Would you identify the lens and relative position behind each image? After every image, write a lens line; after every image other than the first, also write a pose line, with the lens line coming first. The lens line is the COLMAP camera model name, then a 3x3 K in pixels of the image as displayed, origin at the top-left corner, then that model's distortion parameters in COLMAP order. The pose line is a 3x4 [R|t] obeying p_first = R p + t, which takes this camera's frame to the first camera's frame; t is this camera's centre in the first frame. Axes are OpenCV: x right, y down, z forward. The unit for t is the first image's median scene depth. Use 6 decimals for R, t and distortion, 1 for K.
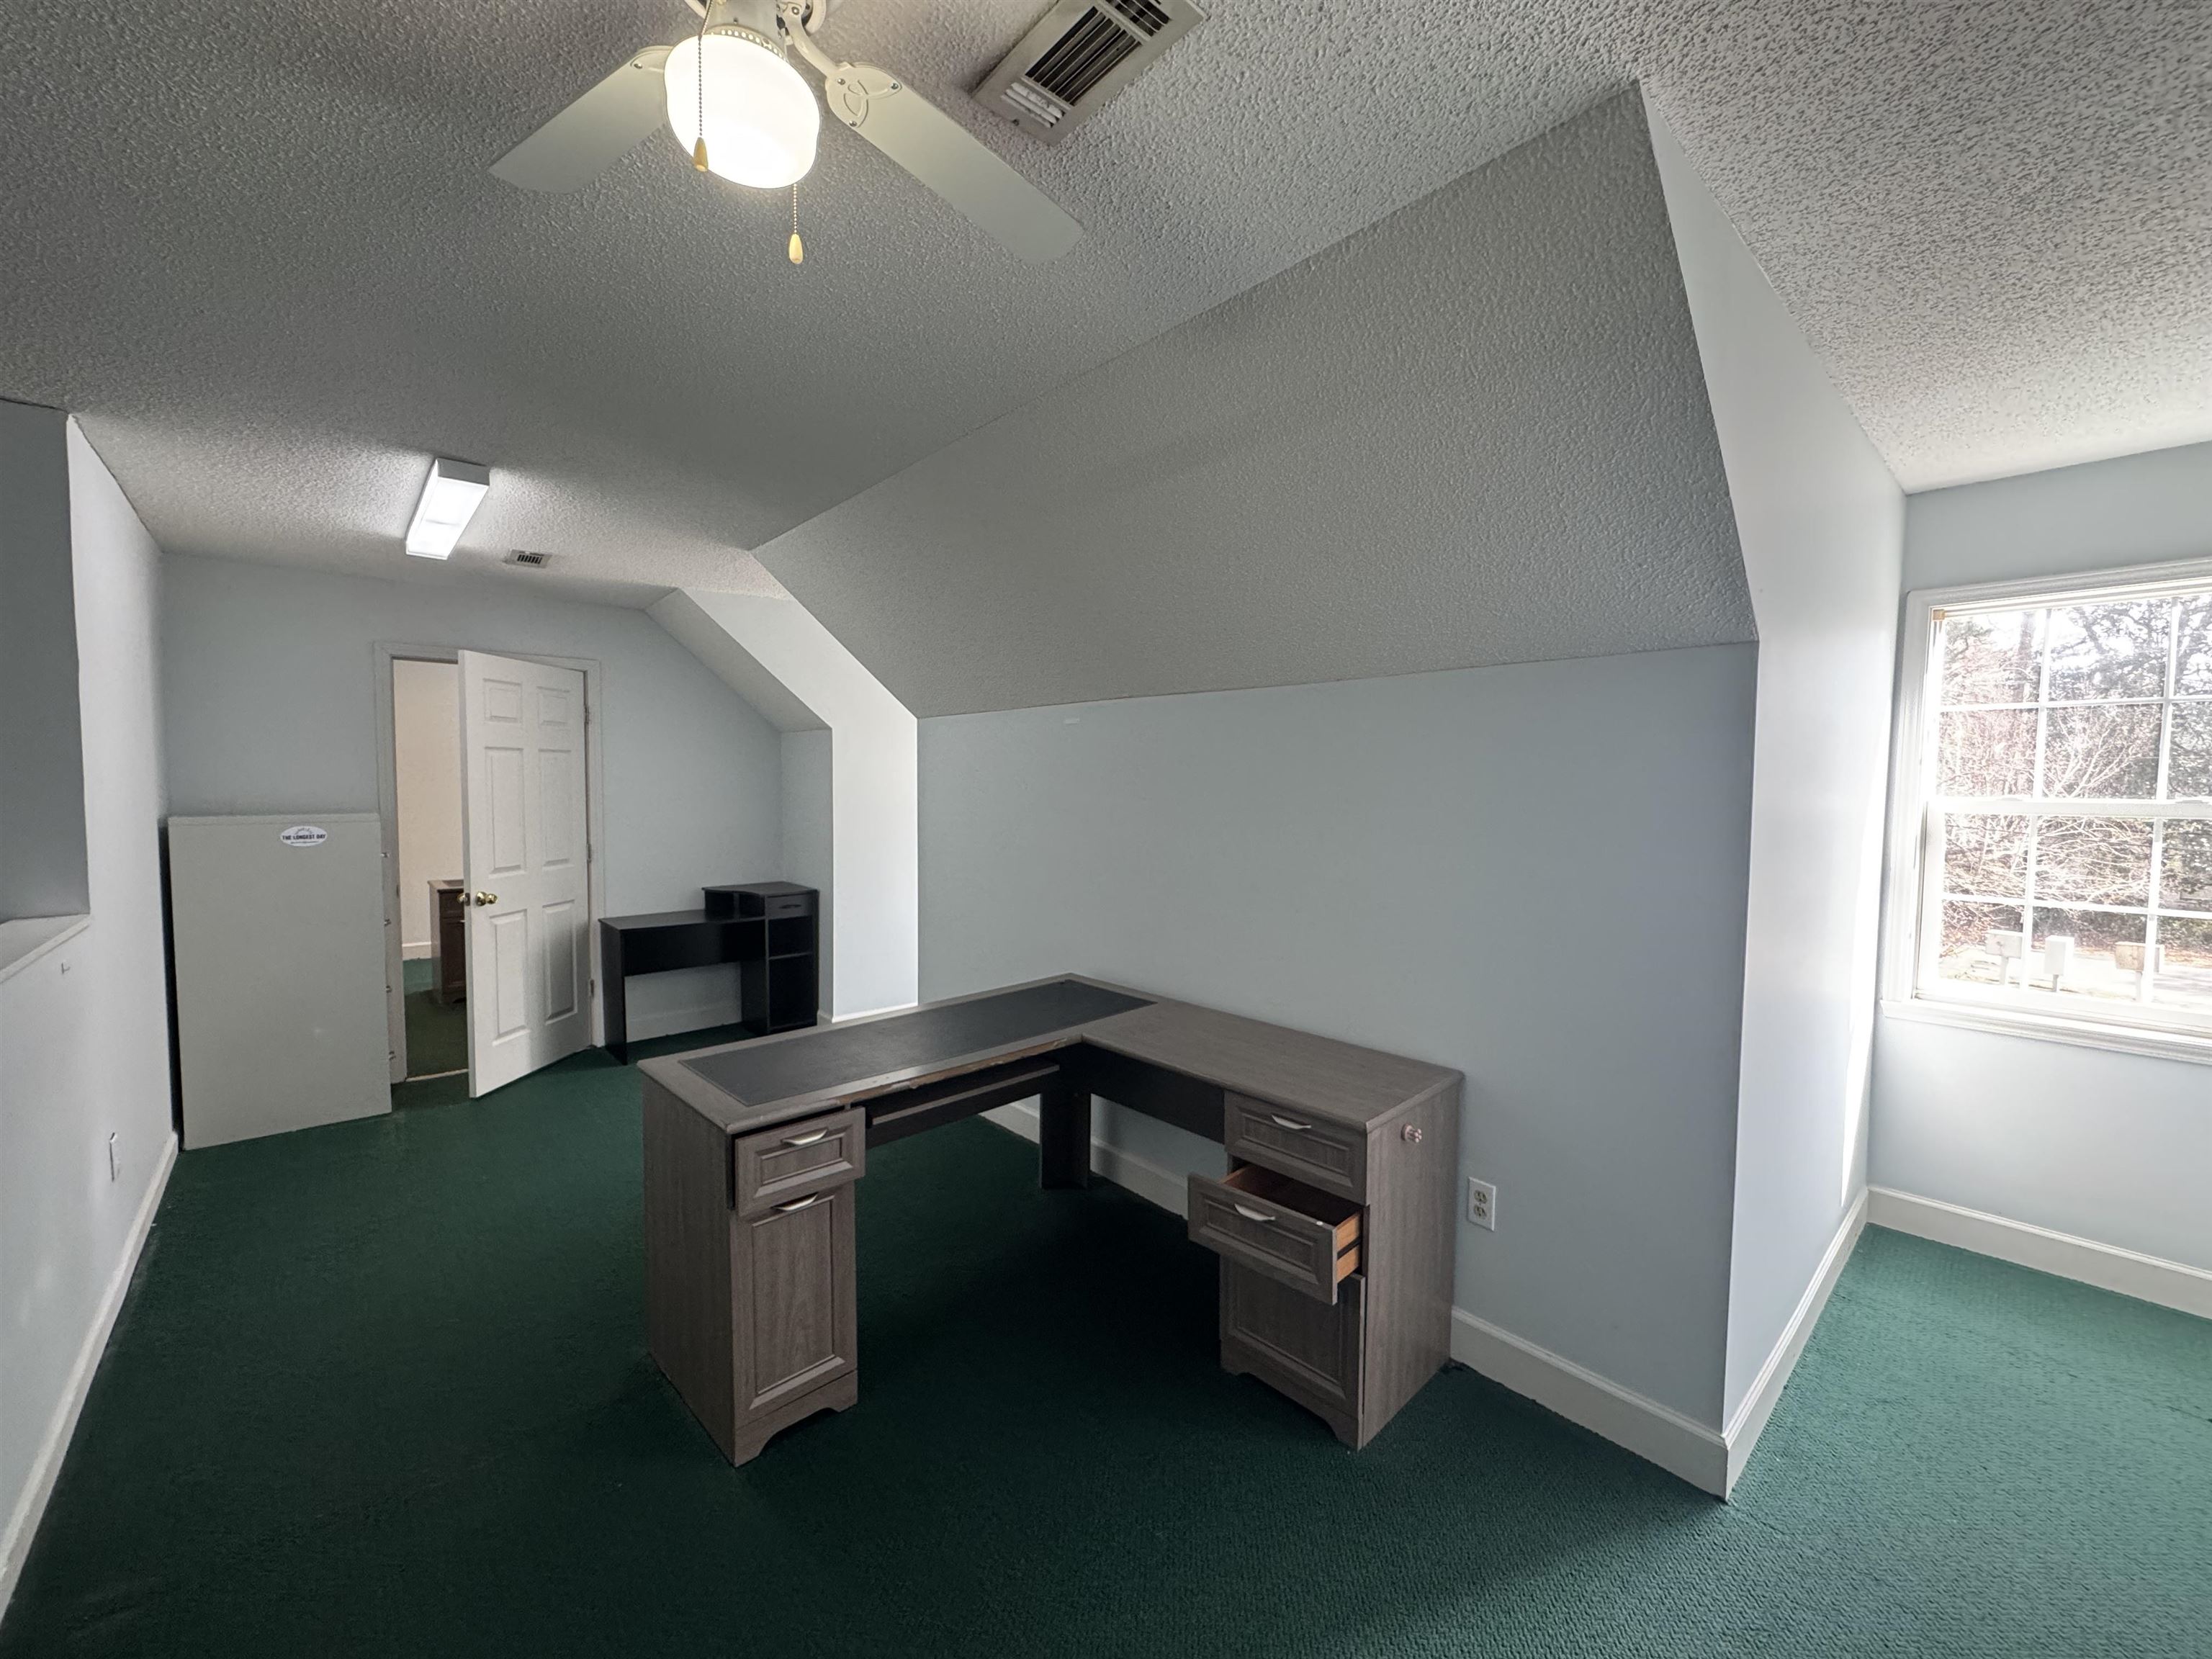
lens RADIAL K [[866.8, 0, 1114.7], [0, 866.8, 829.5], [0, 0, 1]] dist [-0.000782, 0.000320]
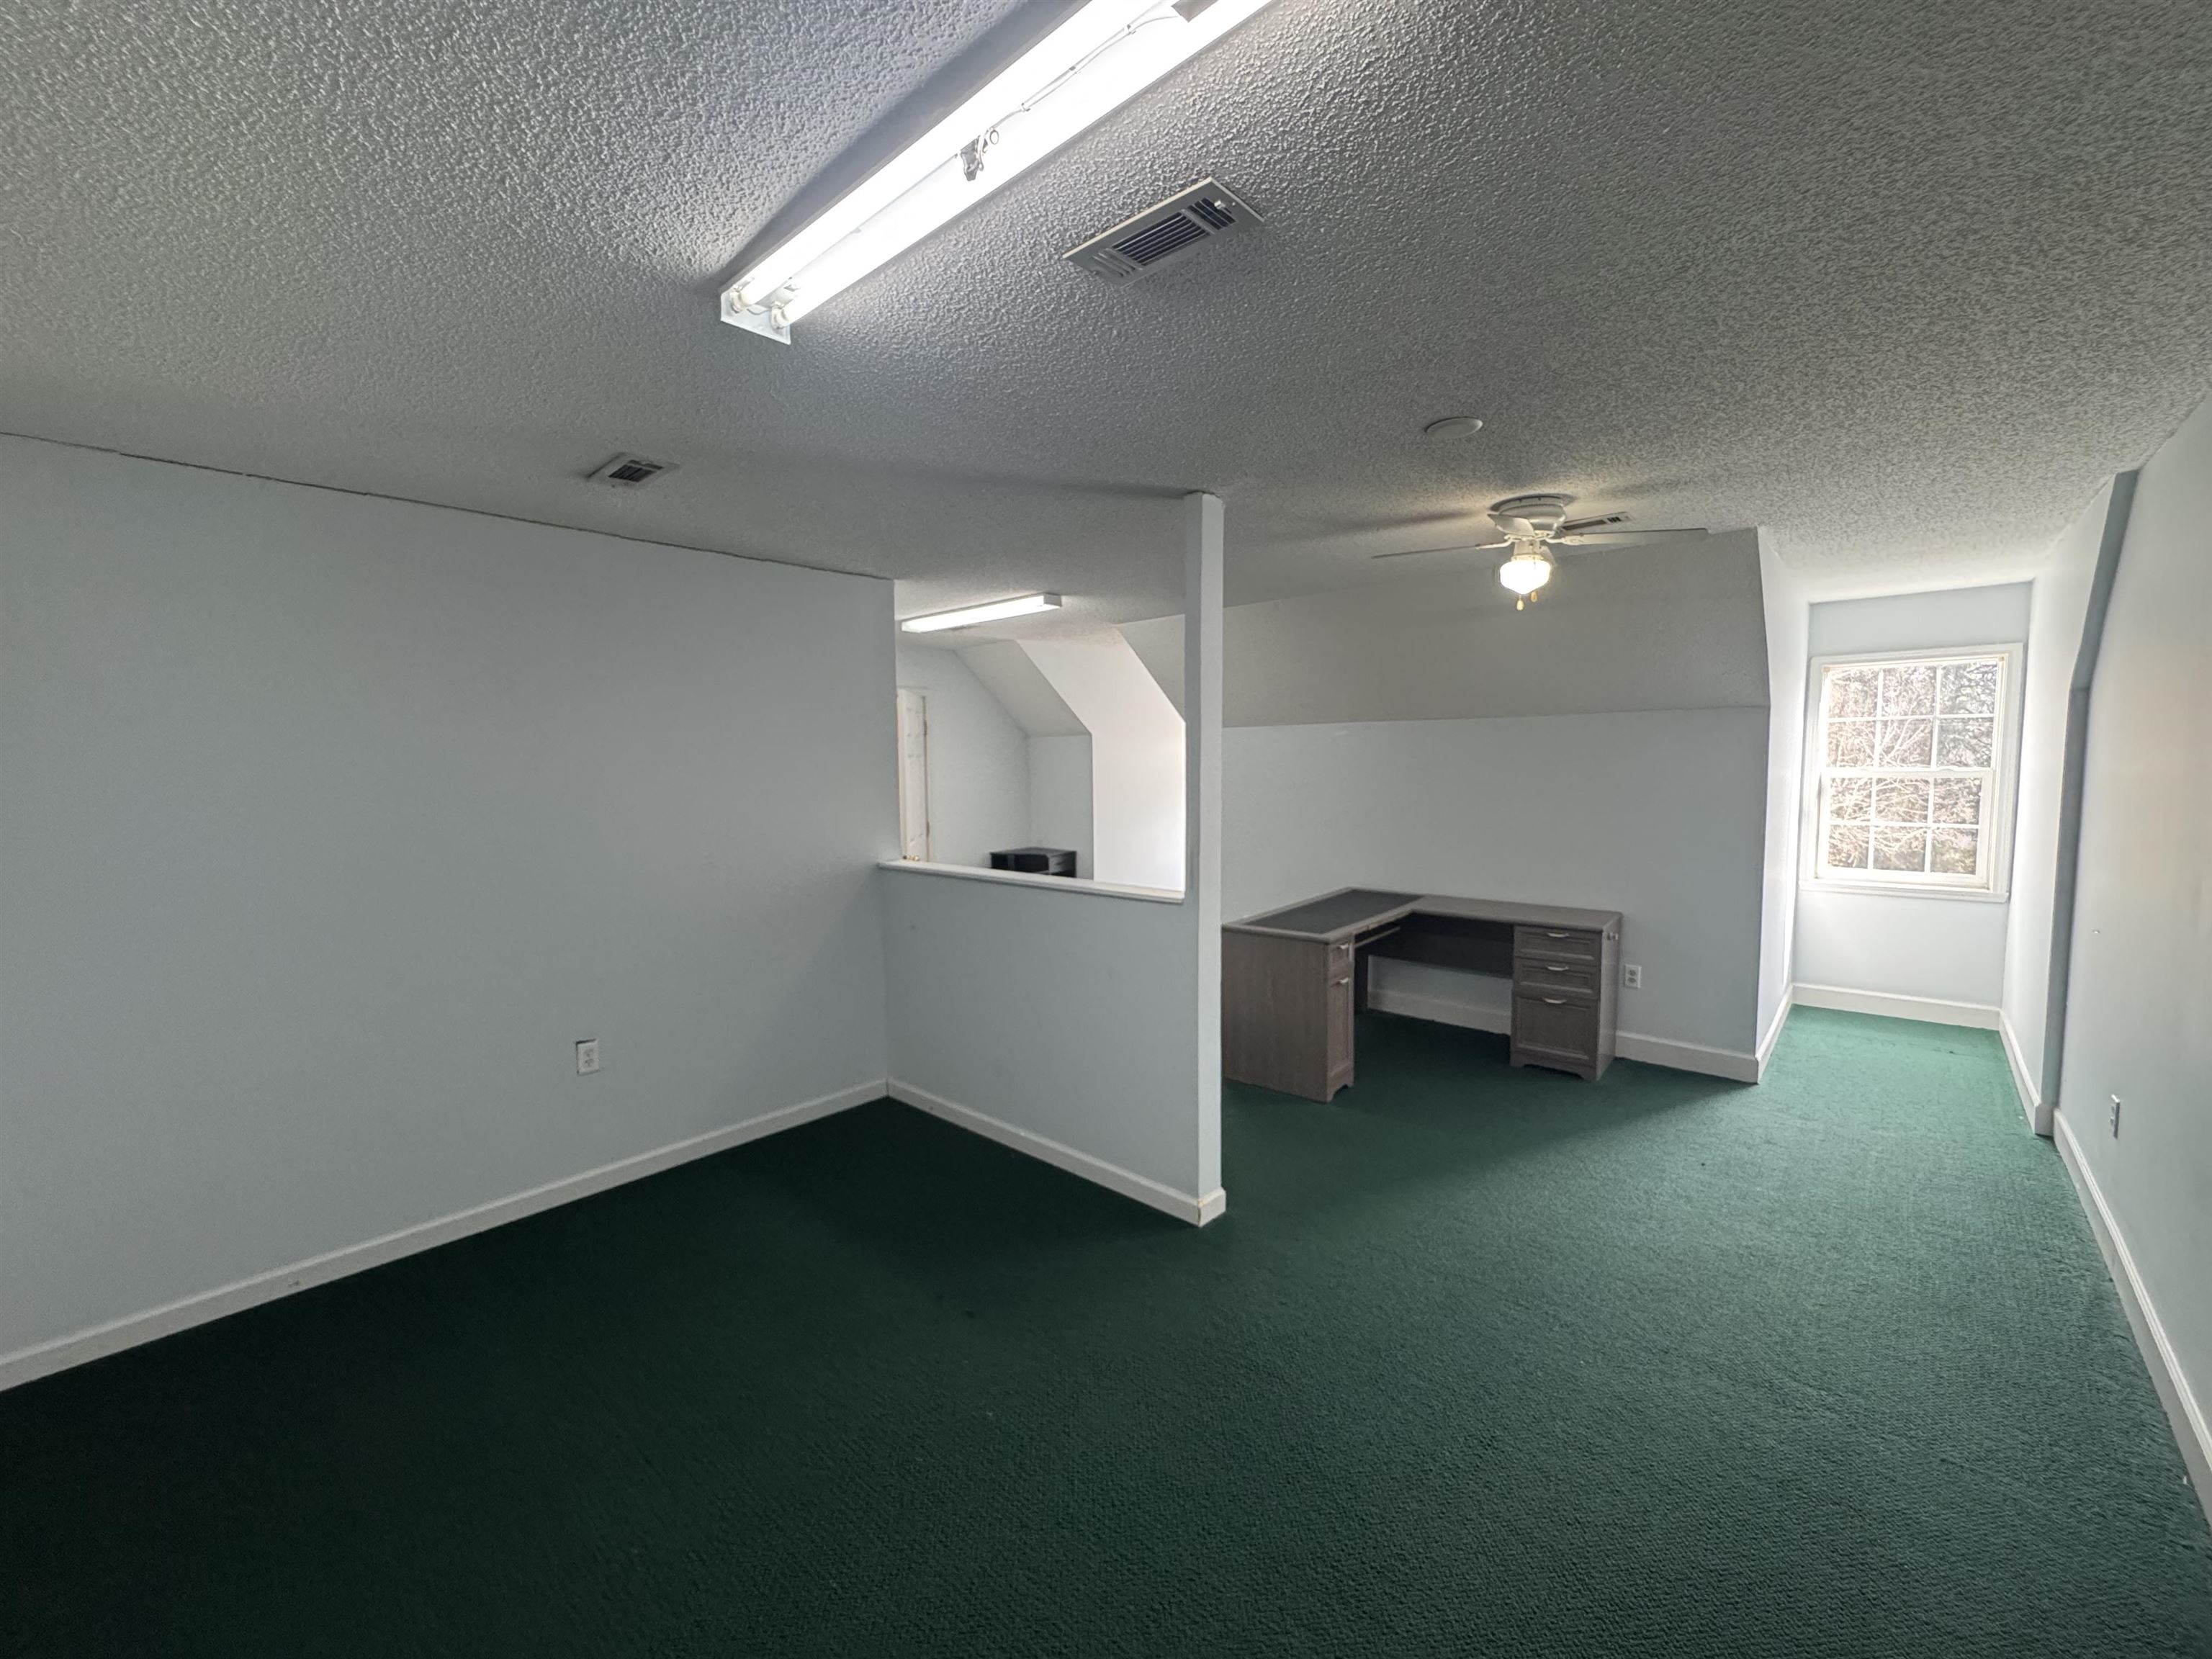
lens RADIAL K [[881.1, 0, 1106.0], [0, 881.1, 829.5], [0, 0, 1]] dist [-0.002160, 0.000731]
pose [[0.993732, -0.030052, 0.107676, -0.881459], [0.027326, 0.999270, 0.026709, -0.000649], [-0.108400, -0.023599, 0.993827, -0.788880]]
